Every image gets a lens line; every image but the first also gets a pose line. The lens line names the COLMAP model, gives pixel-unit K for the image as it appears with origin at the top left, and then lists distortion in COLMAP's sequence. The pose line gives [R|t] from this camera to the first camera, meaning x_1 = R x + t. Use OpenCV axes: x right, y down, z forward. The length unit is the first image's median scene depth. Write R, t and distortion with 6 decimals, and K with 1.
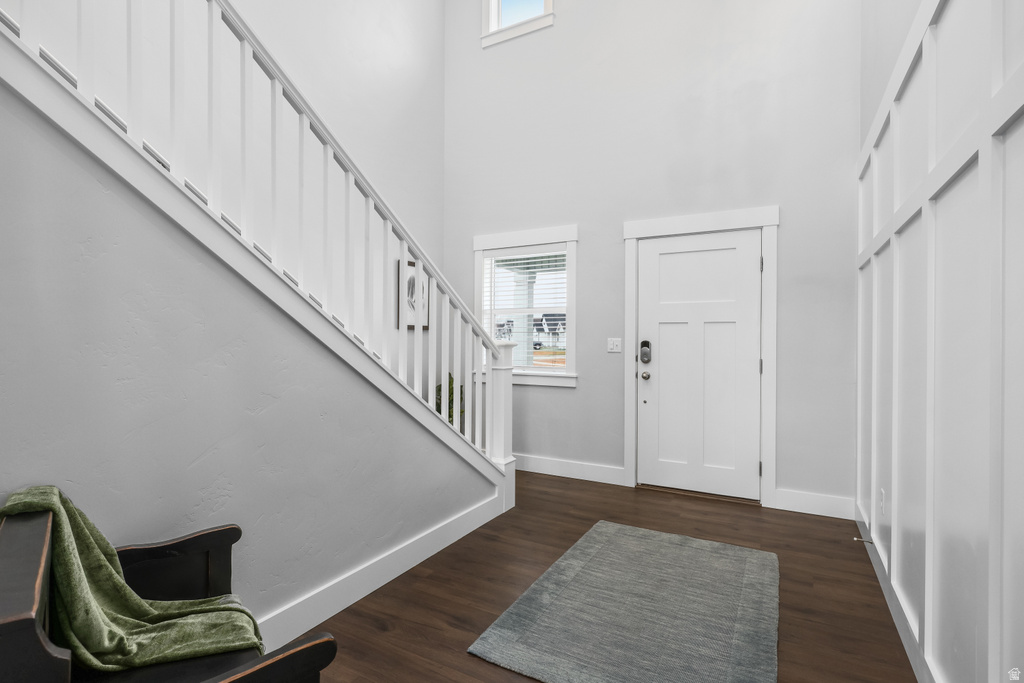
lens RADIAL K [[491.4, 0, 512.0], [0, 491.4, 341.8], [0, 0, 1]] dist [-0.000132, -0.000008]
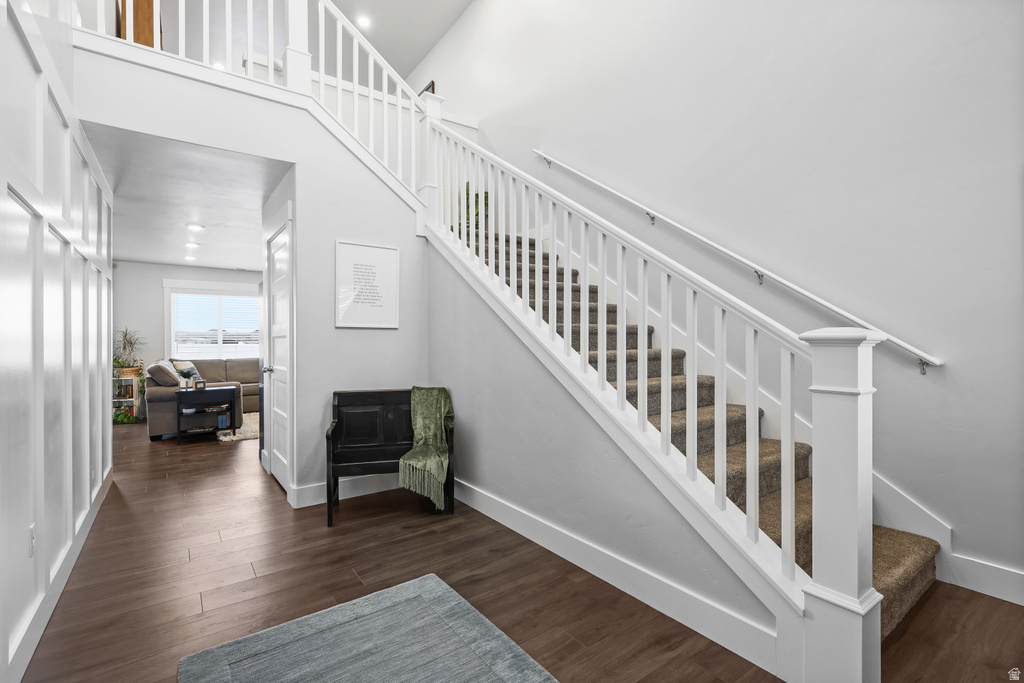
lens RADIAL K [[467.6, 0, 513.6], [0, 467.6, 343.2], [0, 0, 1]] dist [0.003556, -0.000330]
pose [[-0.424227, 0.001406, -0.905555, 0.786303], [-0.002863, 0.999992, 0.002895, 0.008817], [0.905552, 0.003821, -0.424219, 1.428428]]
